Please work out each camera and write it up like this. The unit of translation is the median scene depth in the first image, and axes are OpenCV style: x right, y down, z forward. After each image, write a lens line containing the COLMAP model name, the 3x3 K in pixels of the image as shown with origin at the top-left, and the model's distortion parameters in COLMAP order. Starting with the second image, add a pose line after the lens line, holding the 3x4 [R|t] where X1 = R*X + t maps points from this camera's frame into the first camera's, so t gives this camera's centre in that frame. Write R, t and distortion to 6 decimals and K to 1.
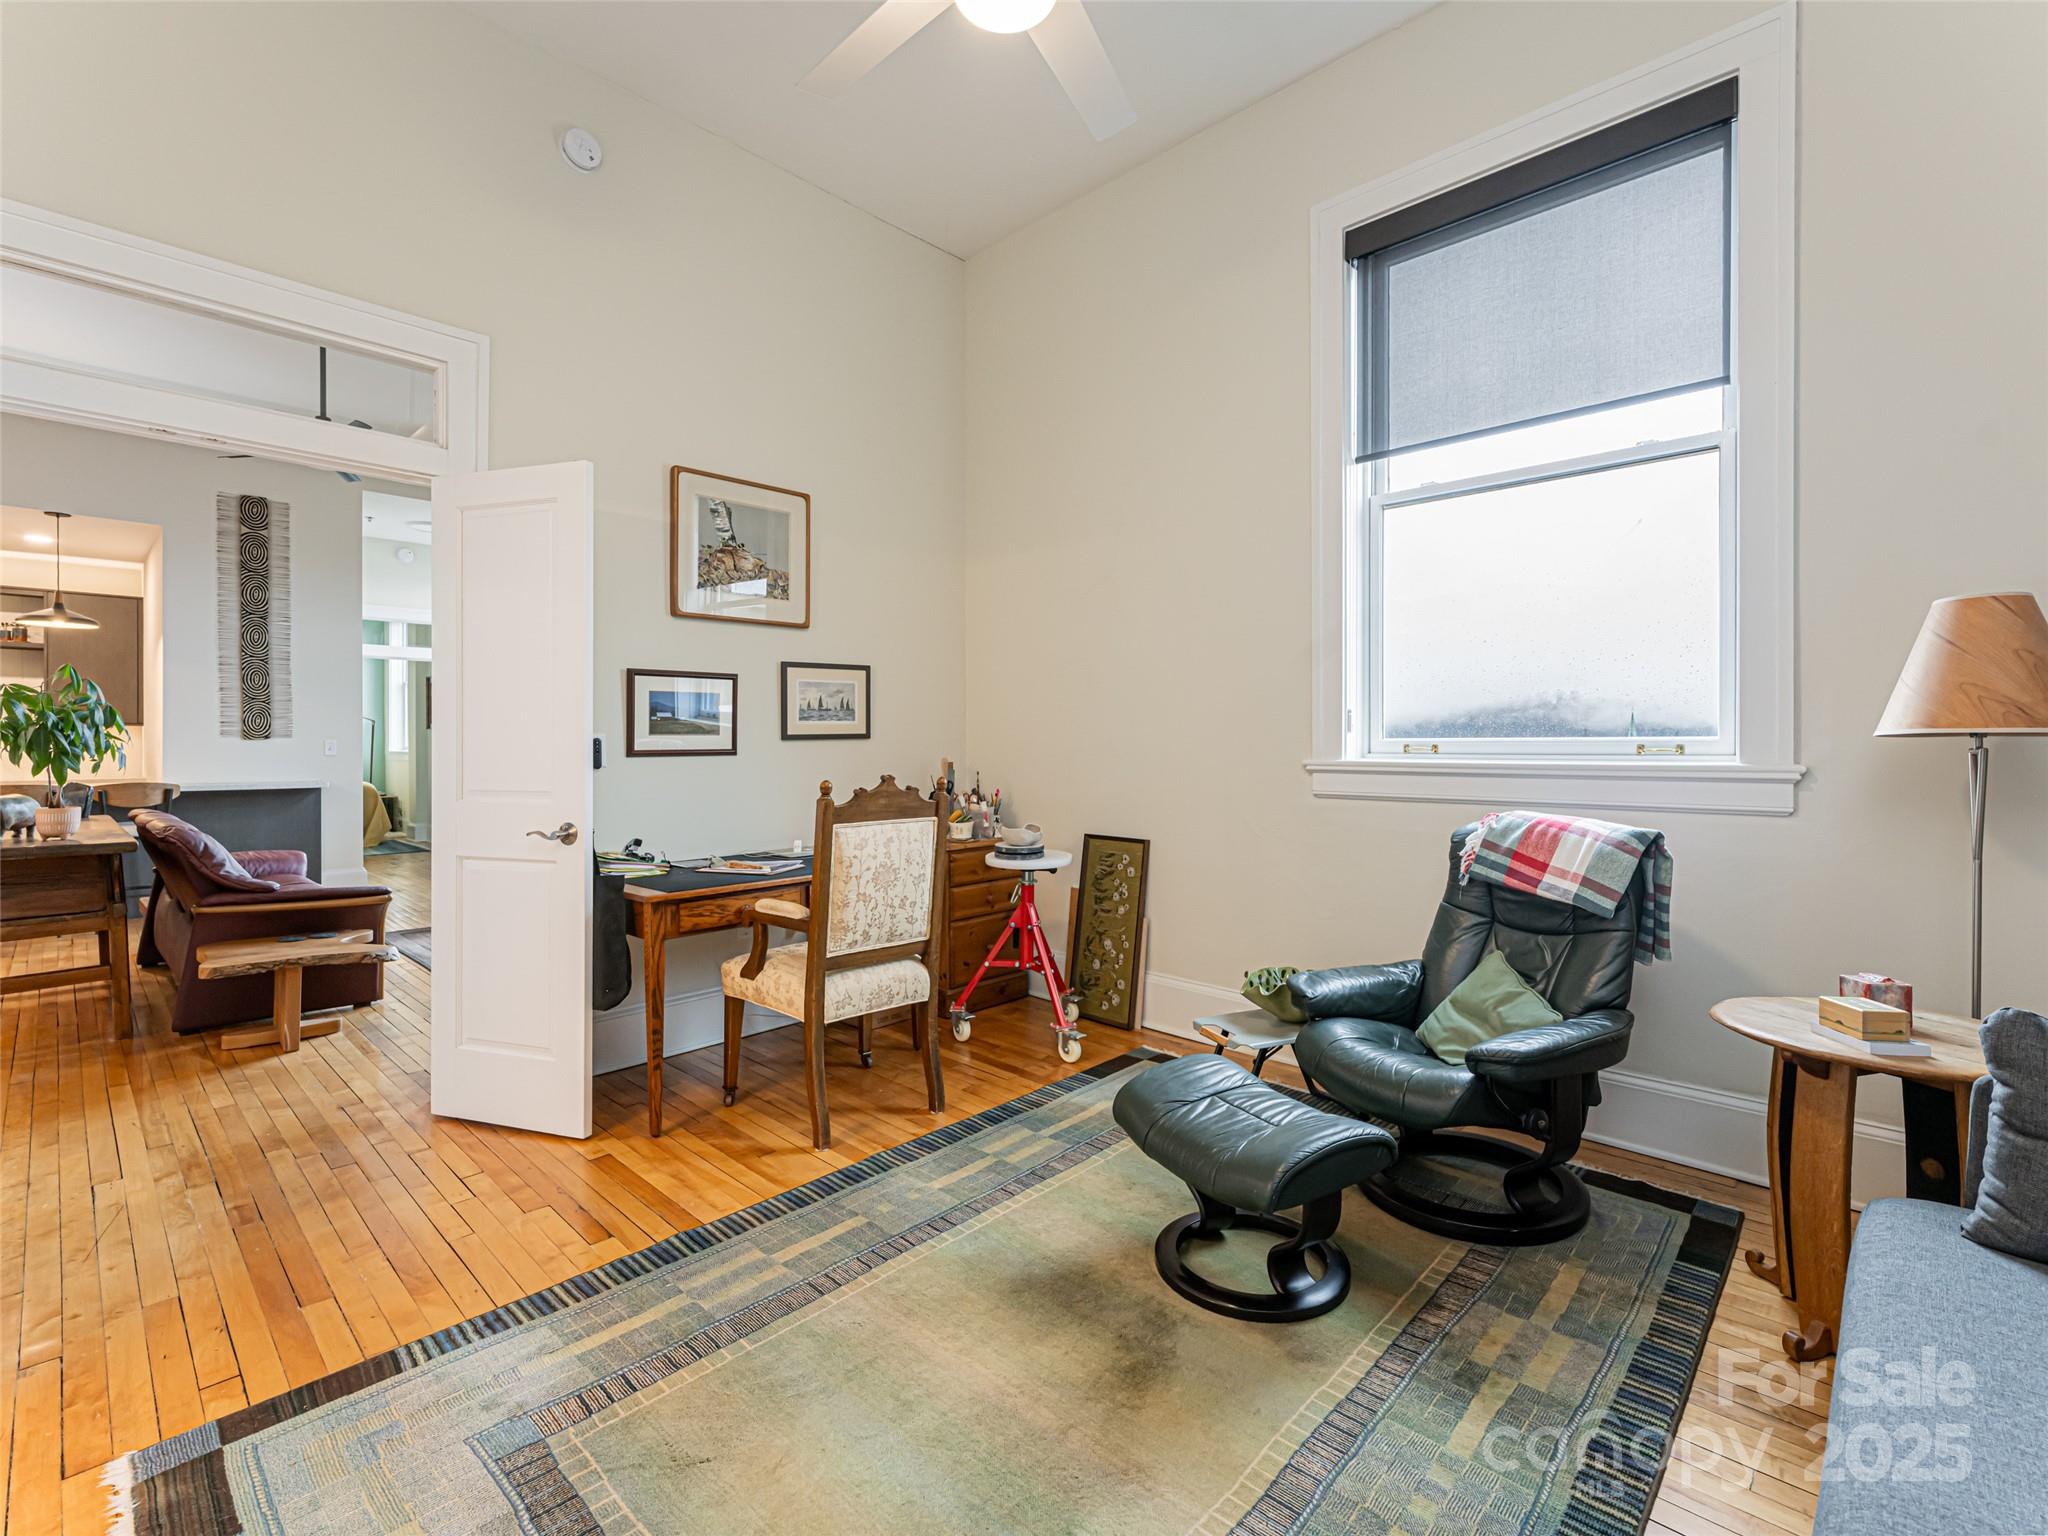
lens RADIAL K [[922.2, 0, 1015.9], [0, 922.2, 745.3], [0, 0, 1]] dist [0.000261, 0.000463]
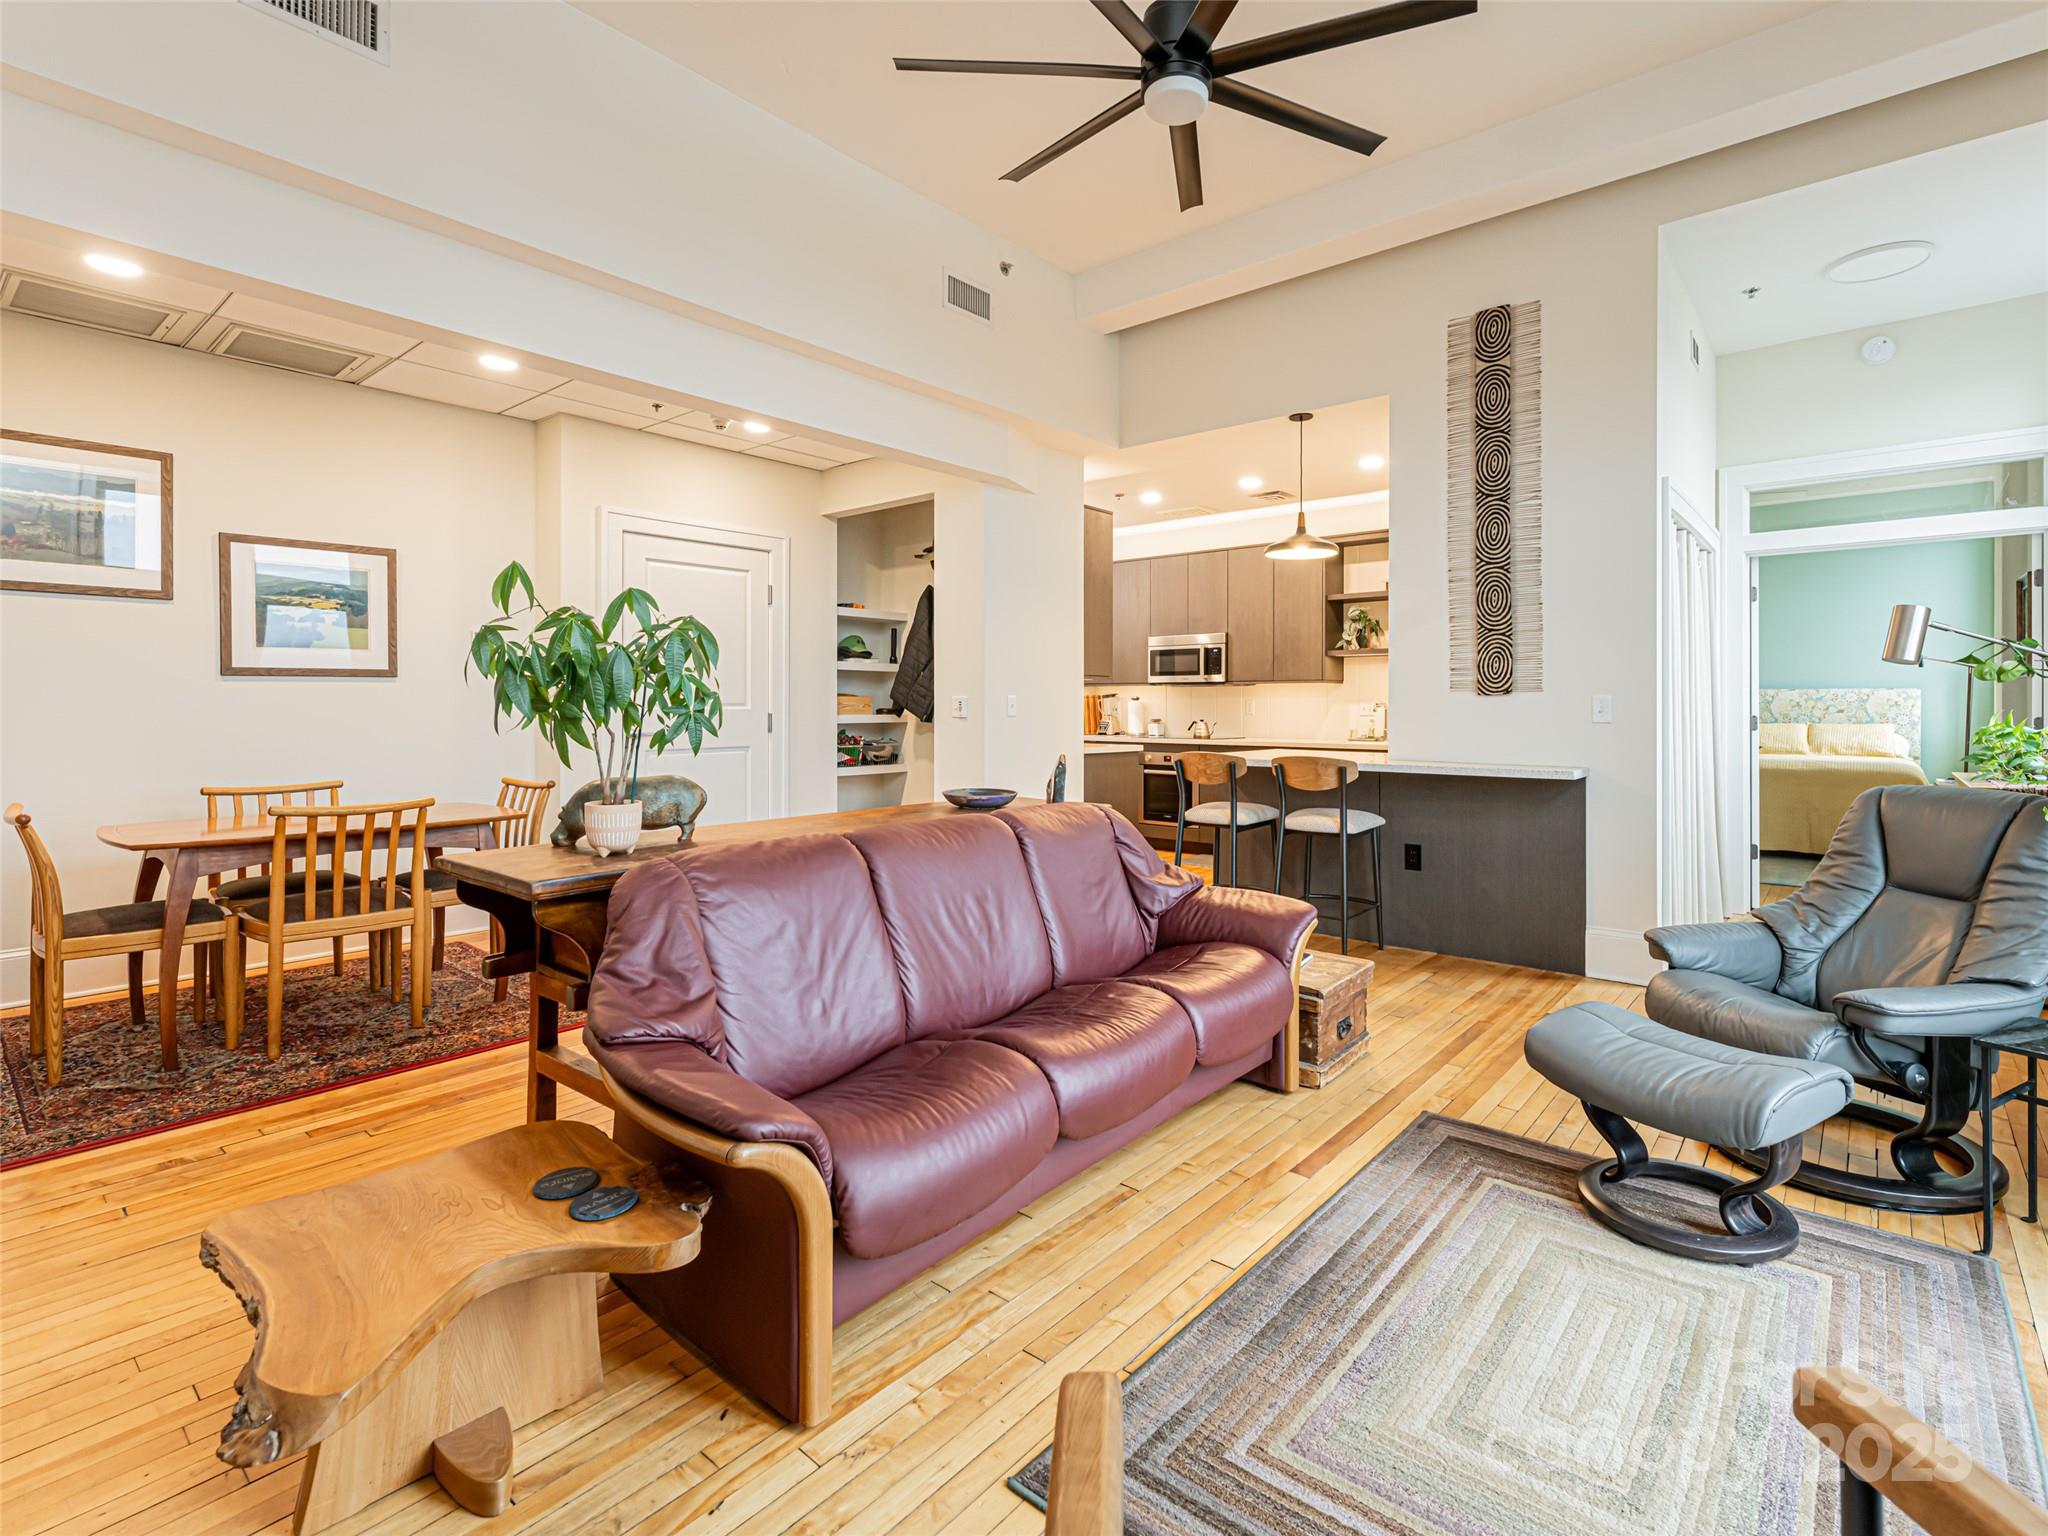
lens RADIAL K [[972.8, 0, 1083.8], [0, 972.8, 705.1], [0, 0, 1]] dist [0.000118, 0.000081]
pose [[0.084945, 0.001899, -0.996384, -0.330066], [-0.002485, 0.999995, 0.001694, 0.000293], [0.996383, 0.002332, 0.084949, 1.166693]]
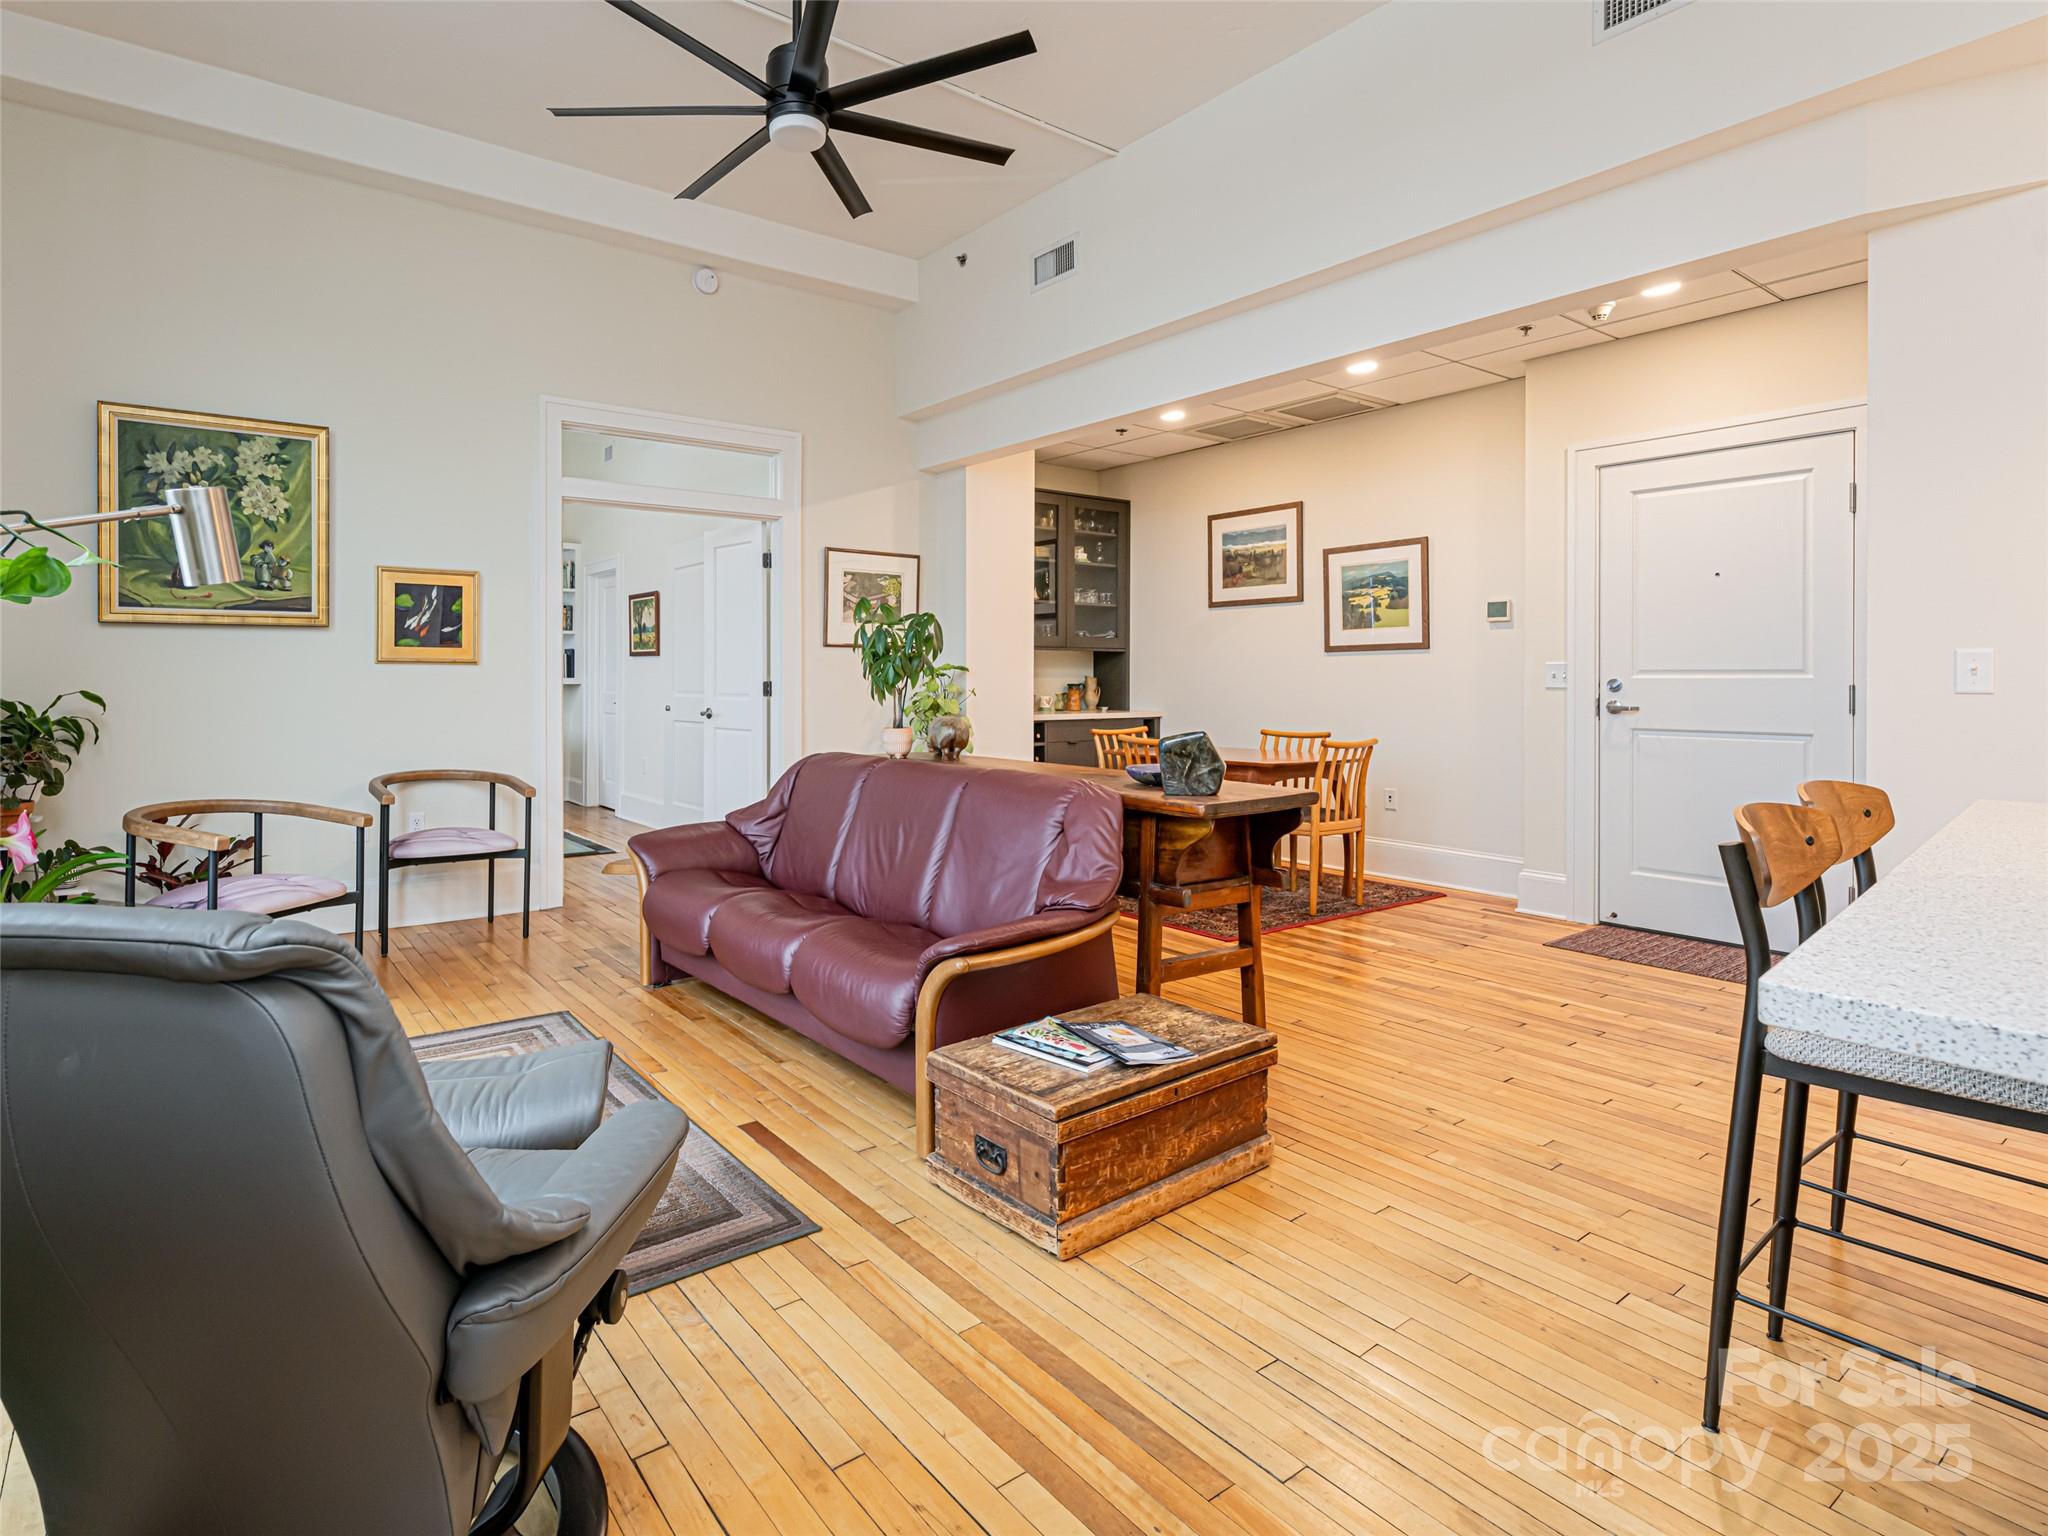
lens RADIAL K [[1054.0, 0, 910.1], [0, 1054.0, 677.4], [0, 0, 1]] dist [0.001712, 0.000112]
pose [[-0.980923, 0.000563, 0.194394, -1.194115], [0.000995, 0.999997, 0.002123, 0.006227], [-0.194392, 0.002276, -0.980921, 2.034136]]
